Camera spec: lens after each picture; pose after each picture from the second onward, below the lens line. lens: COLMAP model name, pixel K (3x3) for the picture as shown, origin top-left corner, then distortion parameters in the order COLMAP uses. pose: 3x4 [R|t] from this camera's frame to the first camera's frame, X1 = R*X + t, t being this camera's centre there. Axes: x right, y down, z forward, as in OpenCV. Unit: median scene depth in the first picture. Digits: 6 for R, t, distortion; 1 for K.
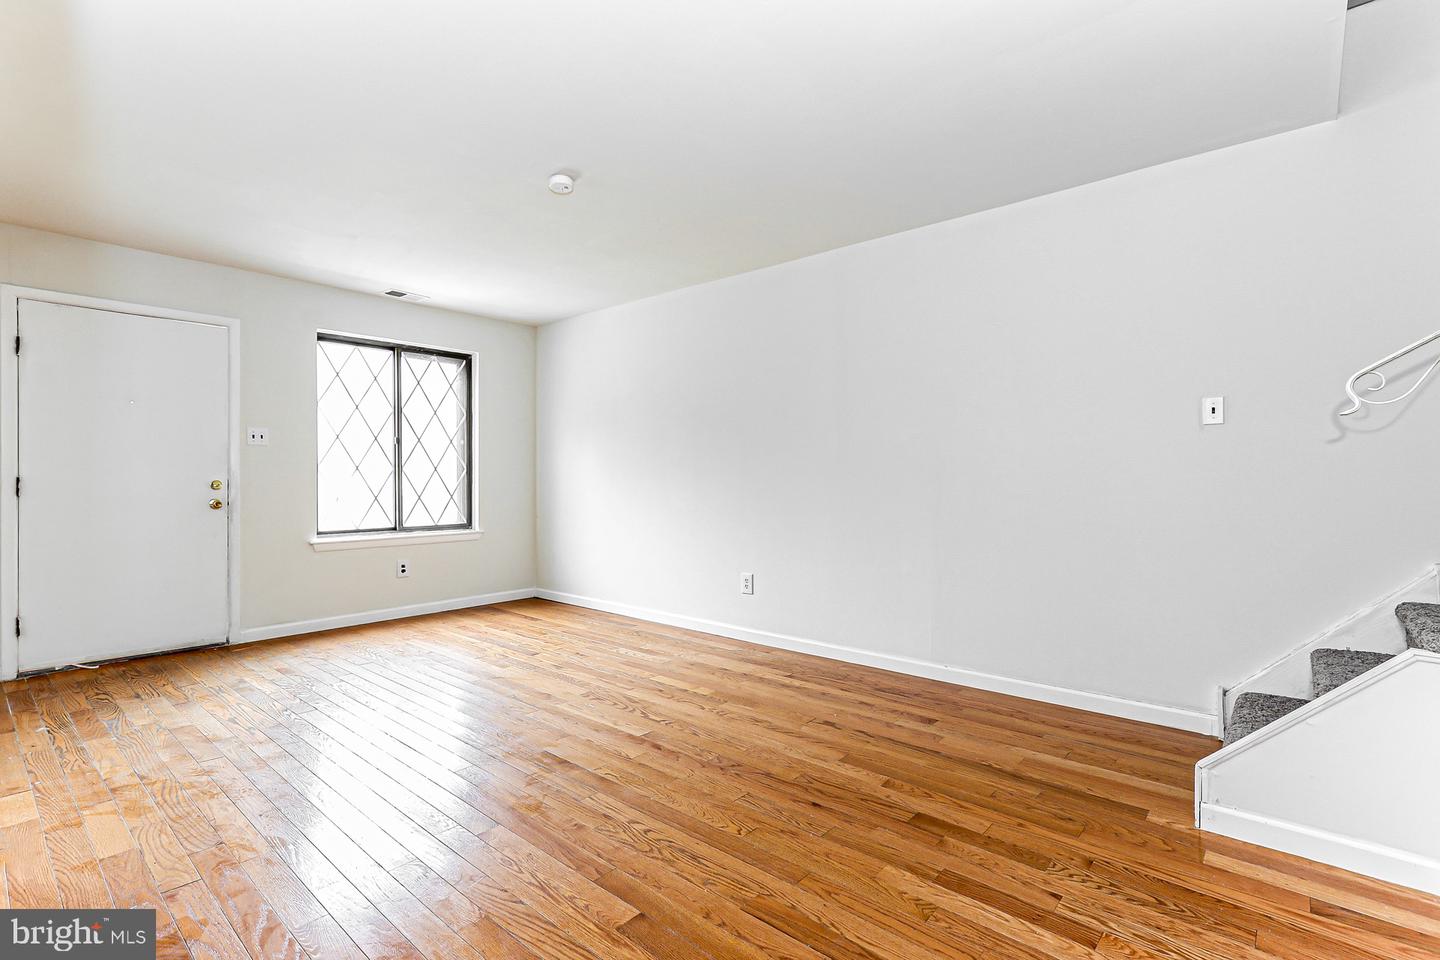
lens RADIAL K [[664.9, 0, 722.2], [0, 664.9, 485.3], [0, 0, 1]] dist [0.001655, 0.000261]
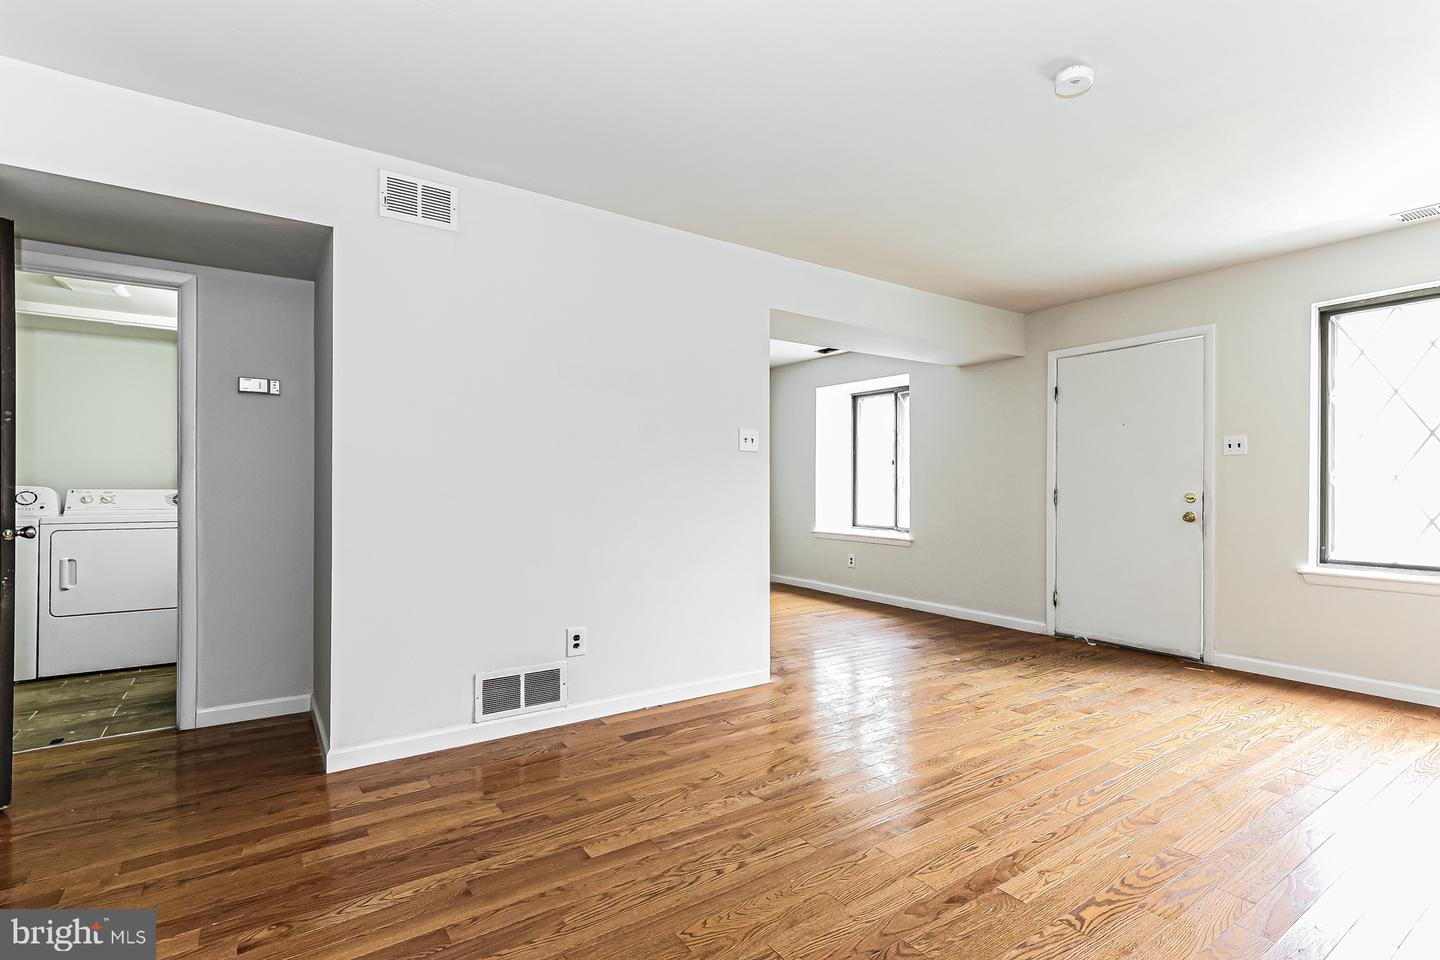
lens RADIAL K [[664.9, 0, 722.2], [0, 664.9, 485.3], [0, 0, 1]] dist [0.001655, 0.000261]
pose [[-0.237043, -0.000432, -0.971499, 0.458031], [-0.009707, 0.999951, 0.001924, -0.017417], [0.971451, 0.009887, -0.237036, 0.696304]]
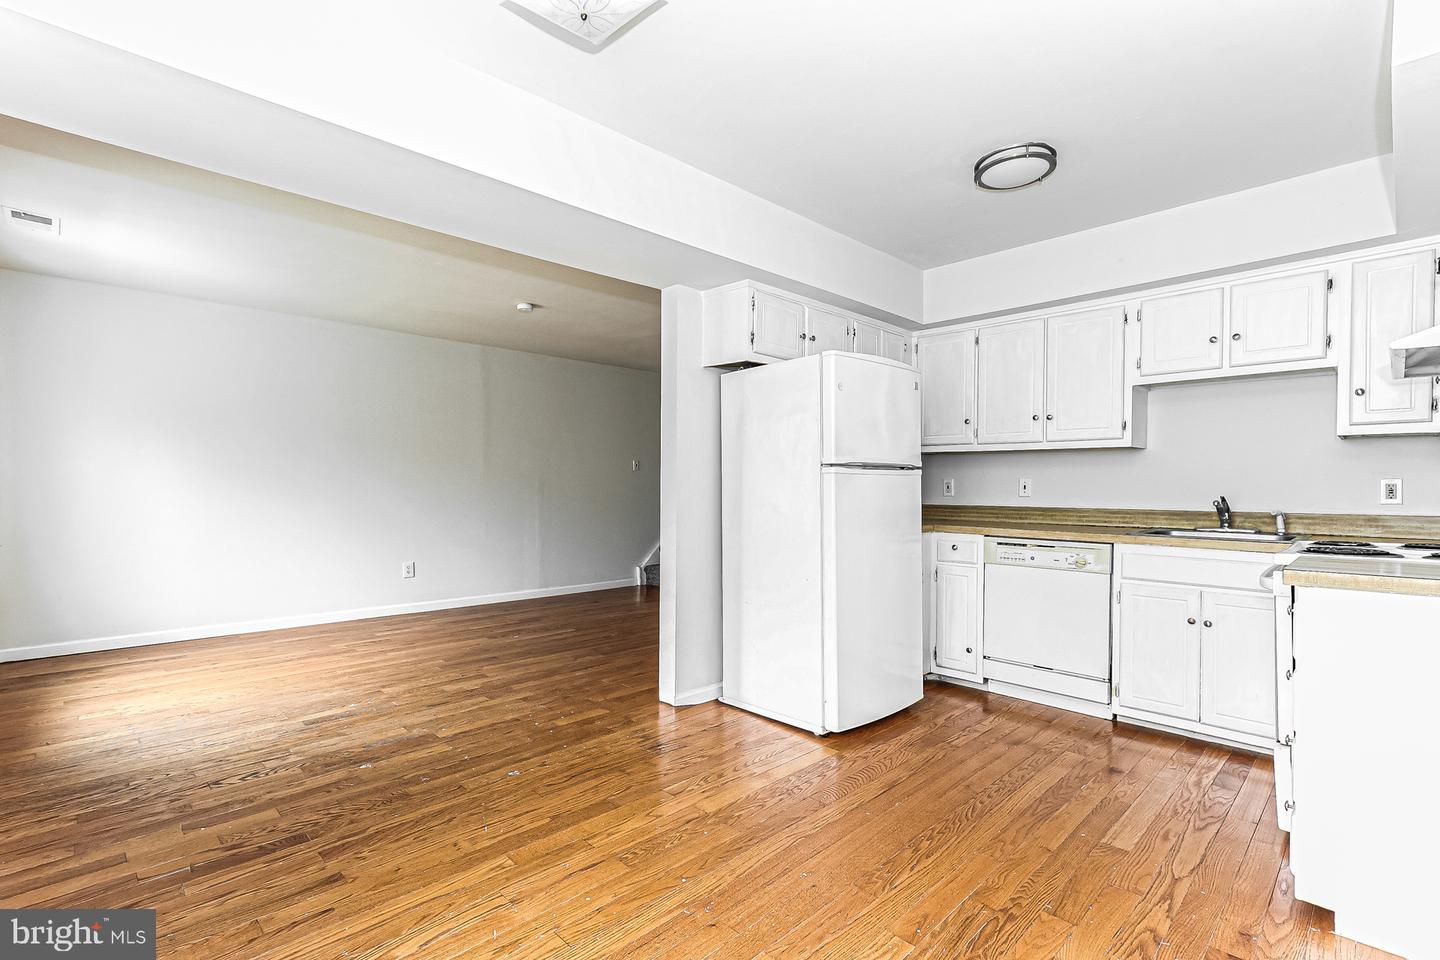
lens RADIAL K [[664.9, 0, 722.2], [0, 664.9, 485.3], [0, 0, 1]] dist [0.001655, 0.000261]
pose [[0.060257, 0.008550, 0.998146, -1.569319], [-0.003038, 0.999960, -0.008382, -0.015389], [-0.998178, -0.002527, 0.060280, 0.367282]]
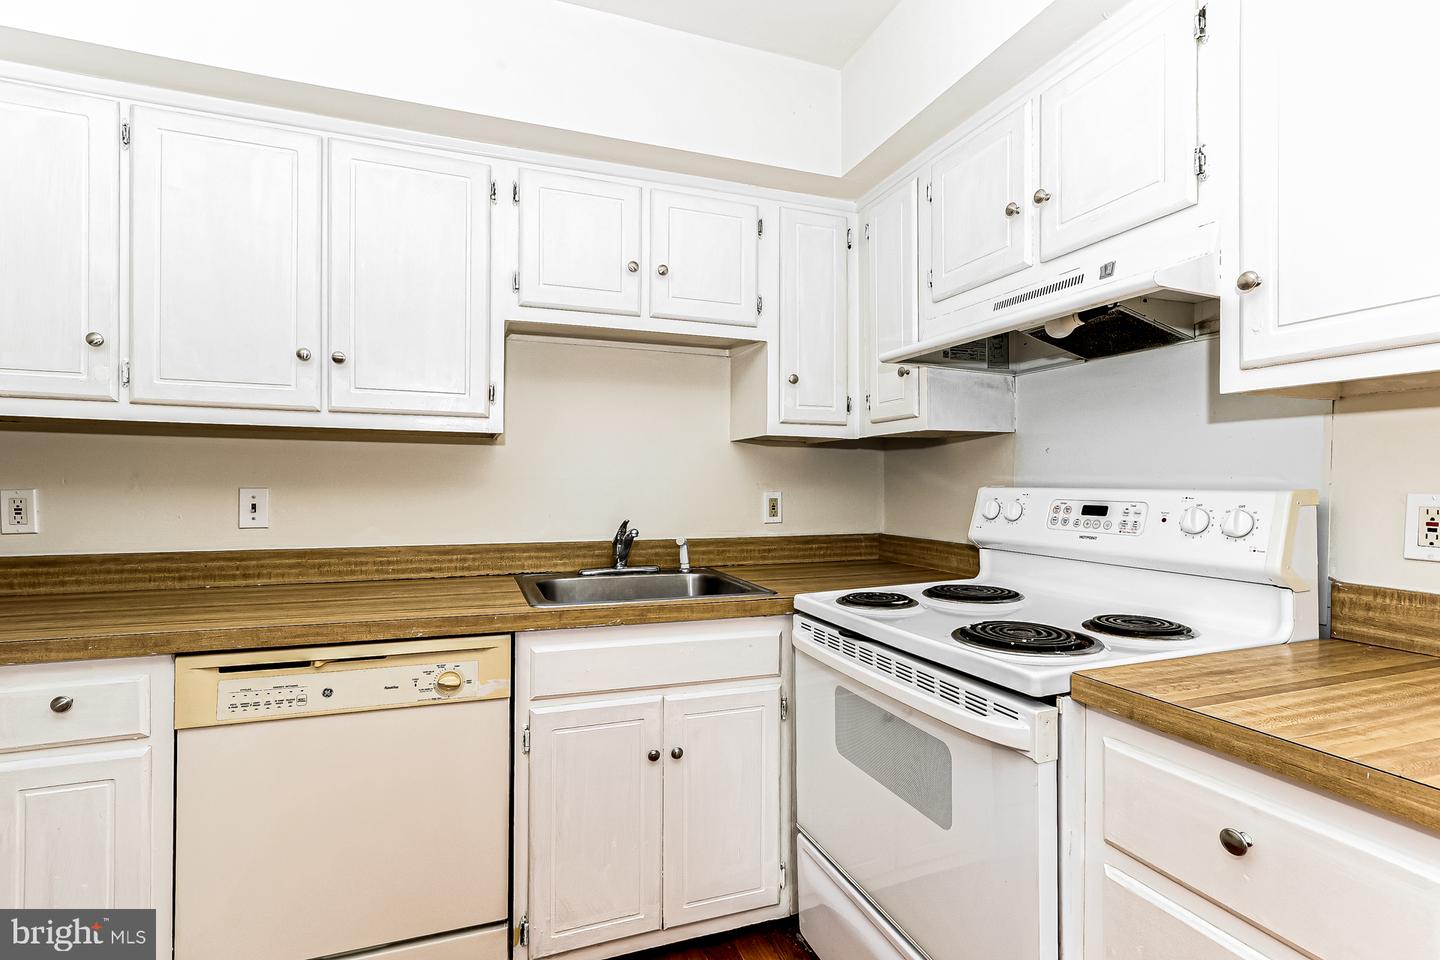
lens RADIAL K [[674.6, 0, 744.3], [0, 674.6, 483.3], [0, 0, 1]] dist [0.002906, 0.000509]
pose [[-0.899996, -0.002204, 0.435892, -0.928275], [0.000219, 0.999985, 0.005510, -0.047919], [-0.435898, 0.005054, -0.899982, 0.217013]]
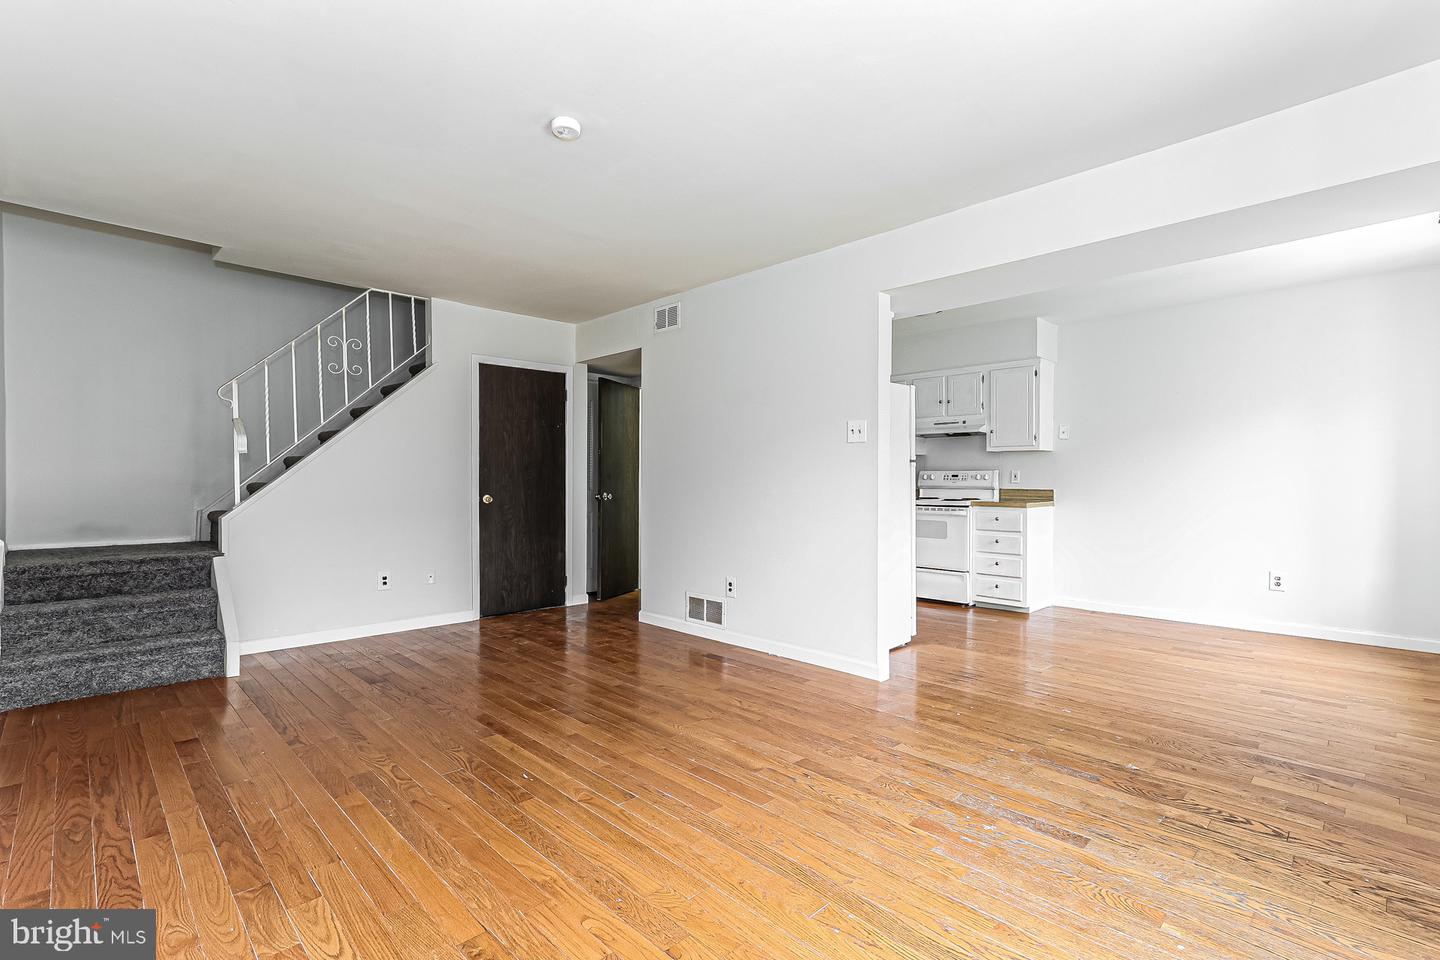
lens RADIAL K [[660.6, 0, 730.7], [0, 660.6, 483.1], [0, 0, 1]] dist [0.003309, 0.005000]
pose [[-0.998256, 0.001635, 0.059011, -0.430124], [0.001735, 0.999997, 0.001650, -0.012051], [-0.059008, 0.001749, -0.998256, 1.575057]]
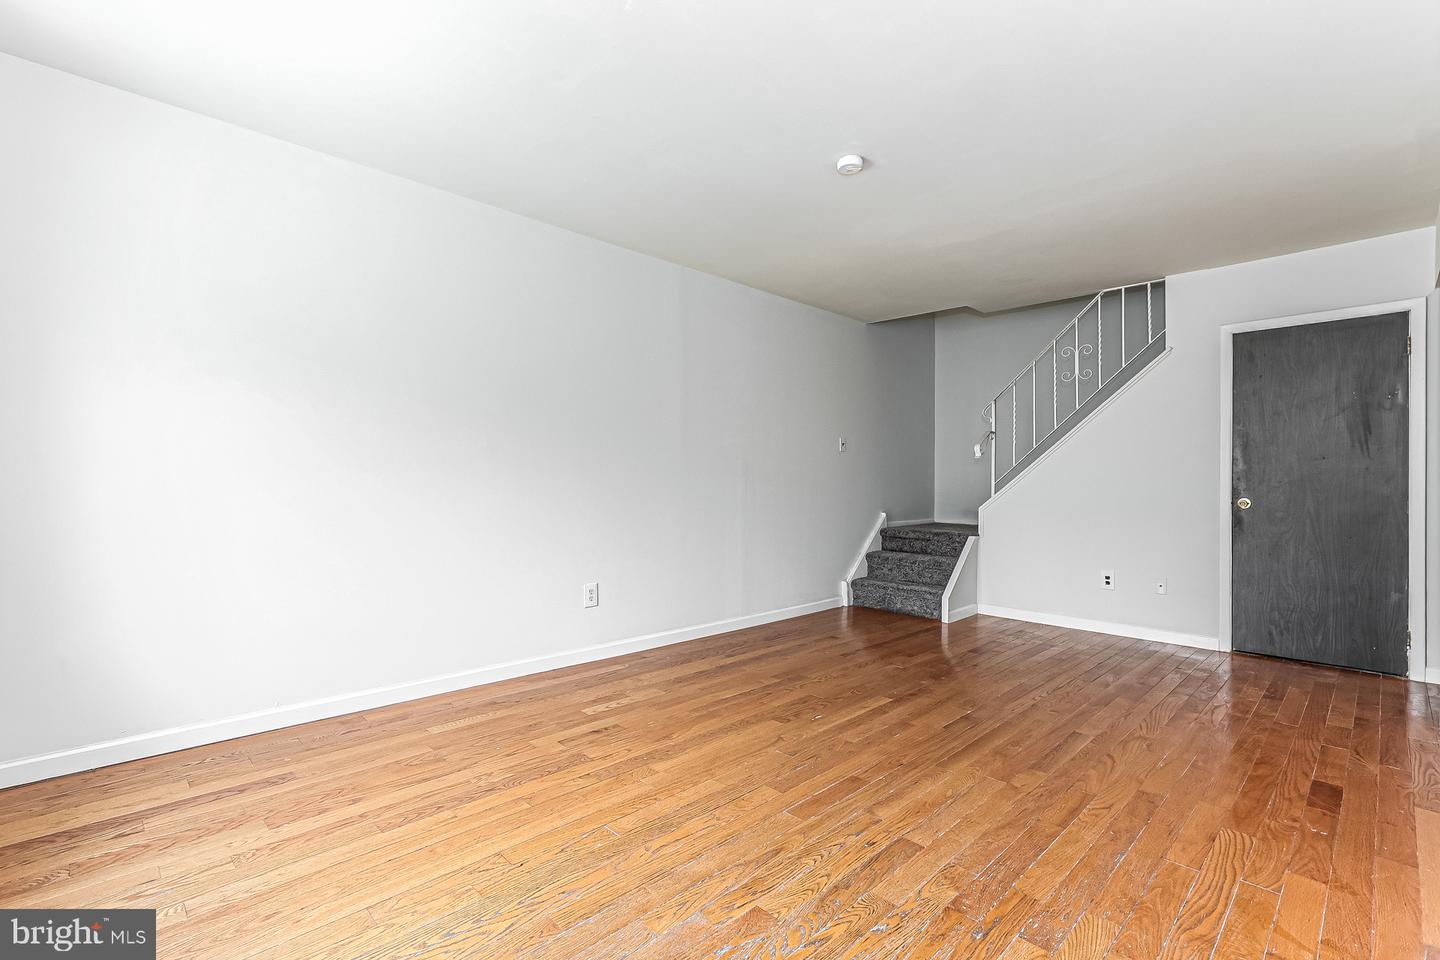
lens RADIAL K [[661.9, 0, 726.2], [0, 661.9, 477.2], [0, 0, 1]] dist [0.000588, 0.000090]
pose [[0.060905, 0.008191, 0.998110, -1.032287], [-0.008633, 0.999933, -0.007679, -0.003935], [-0.998106, -0.008149, 0.060972, 0.962394]]
